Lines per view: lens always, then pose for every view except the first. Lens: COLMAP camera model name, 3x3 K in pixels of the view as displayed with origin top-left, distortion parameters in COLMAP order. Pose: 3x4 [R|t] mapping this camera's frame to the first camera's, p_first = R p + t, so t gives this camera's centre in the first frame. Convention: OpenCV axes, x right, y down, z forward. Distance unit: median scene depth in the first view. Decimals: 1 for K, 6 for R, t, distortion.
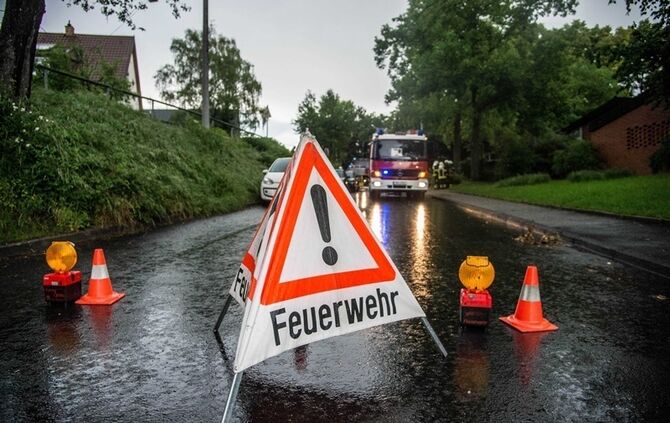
lens RADIAL K [[466.5, 0, 333.5], [0, 466.5, 211.9], [0, 0, 1]] dist [-0.090840, 0.015336]
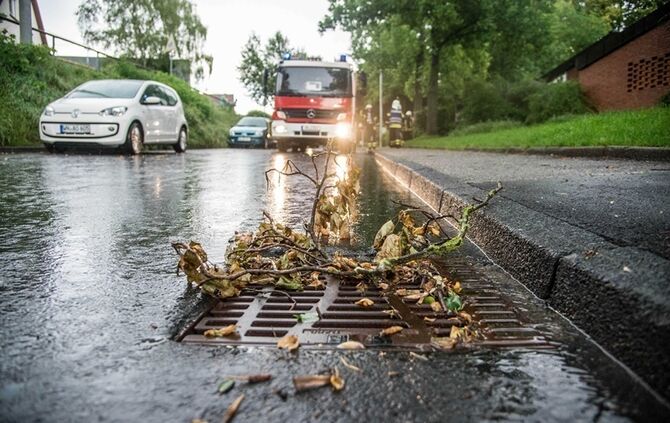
lens RADIAL K [[466.5, 0, 336.5], [0, 466.5, 212.3], [0, 0, 1]] dist [-0.090840, 0.015336]
pose [[0.998789, 0.013092, 0.047432, 0.103379], [-0.016664, 0.996991, 0.075703, 0.007848], [-0.046298, -0.076402, 0.996002, 0.197132]]
